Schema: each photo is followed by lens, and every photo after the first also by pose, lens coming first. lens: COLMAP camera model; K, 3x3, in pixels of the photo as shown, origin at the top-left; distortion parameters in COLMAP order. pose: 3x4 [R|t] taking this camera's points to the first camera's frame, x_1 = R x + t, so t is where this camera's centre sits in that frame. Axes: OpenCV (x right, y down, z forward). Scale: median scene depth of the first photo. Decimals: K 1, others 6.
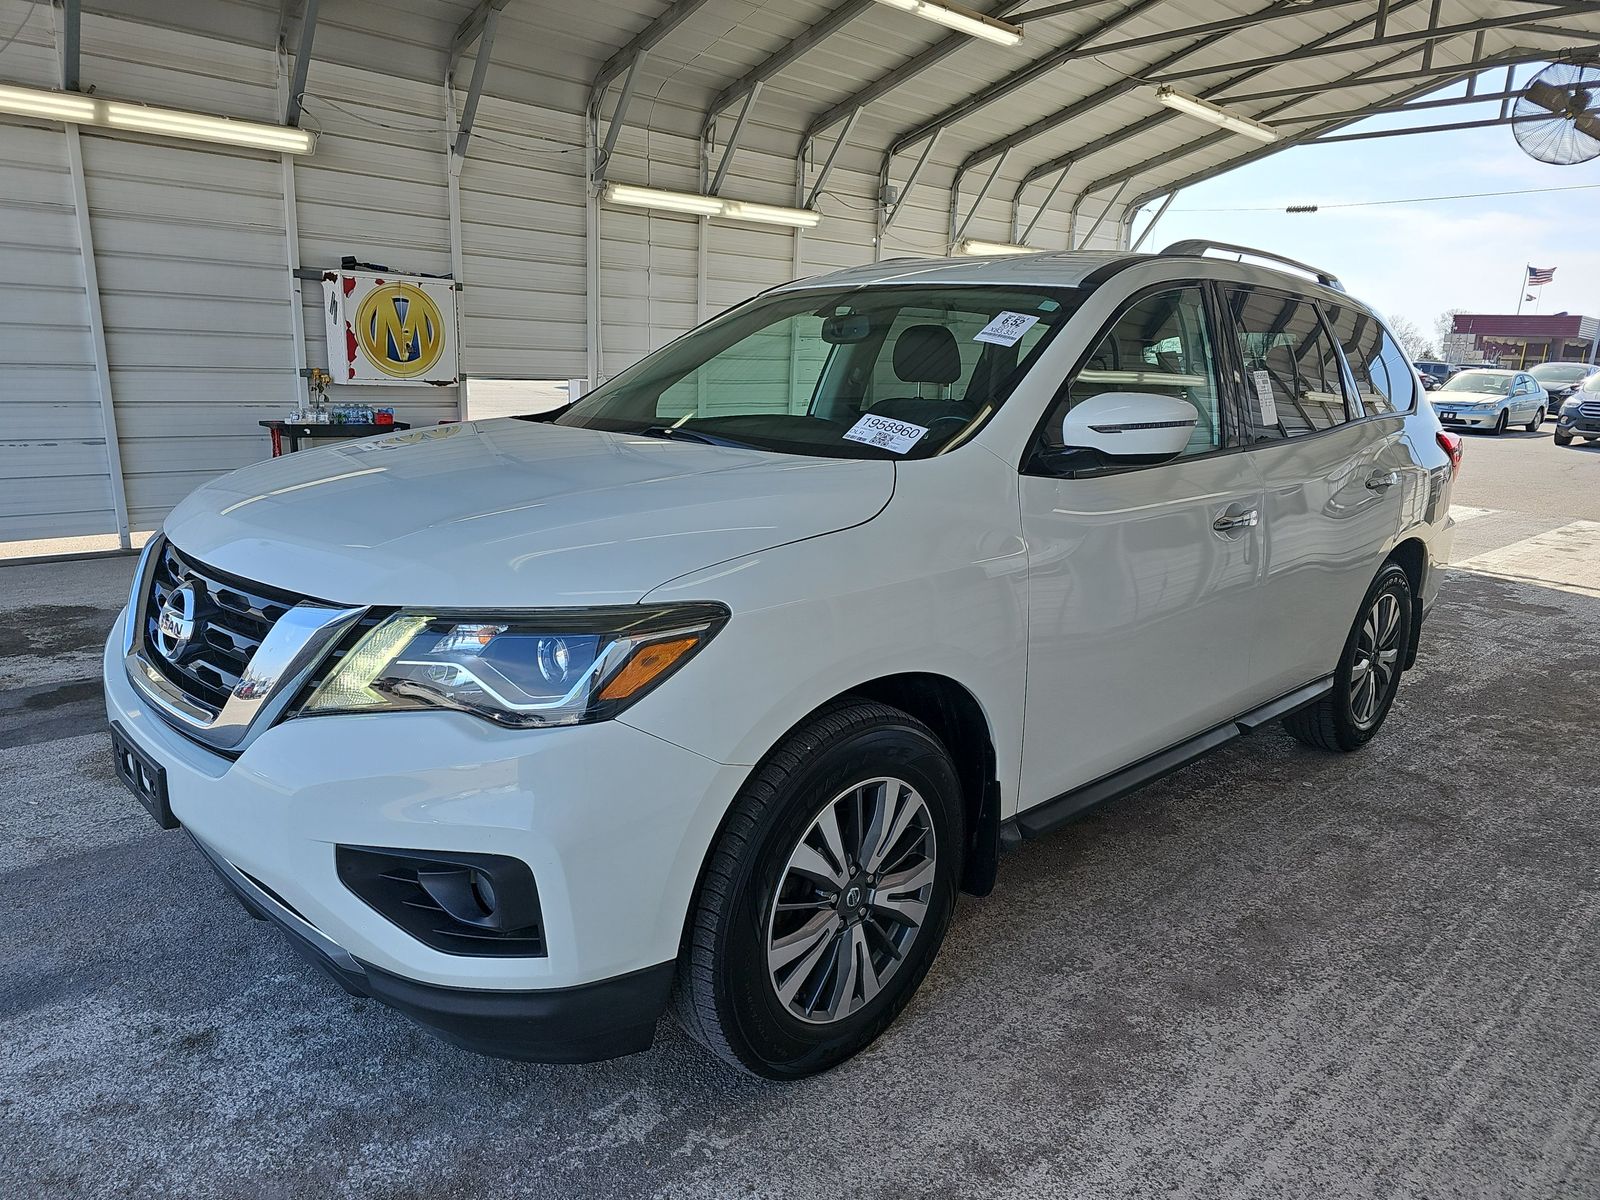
lens RADIAL K [[1043.2, 0, 800.0], [0, 1043.2, 600.0], [0, 0, 1]] dist [0.057881, -0.056388]
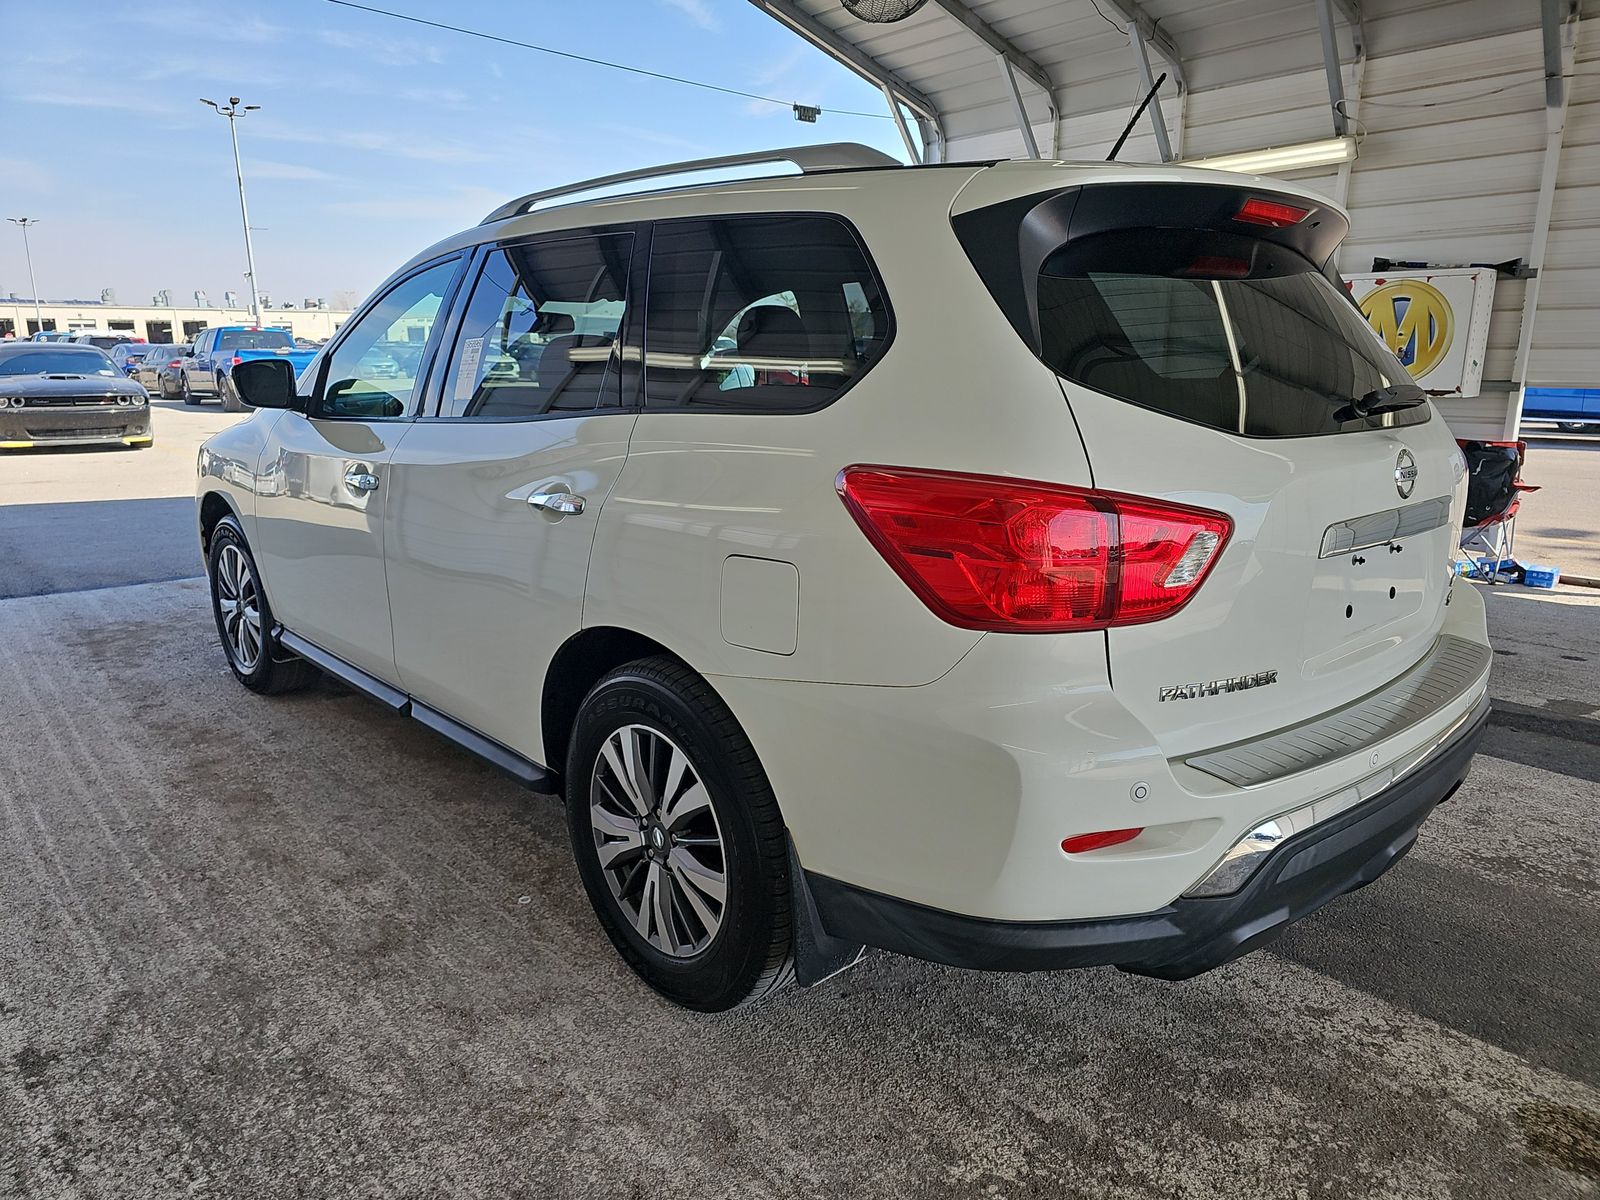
lens RADIAL K [[1094.6, 0, 776.0], [0, 1094.6, 538.4], [0, 0, 1]] dist [0.063771, -0.061587]
pose [[-0.040075, 0.131115, -0.990557, 1.159056], [-0.229013, 0.963758, 0.136833, -0.199403], [0.972598, 0.232334, -0.008596, 1.091780]]
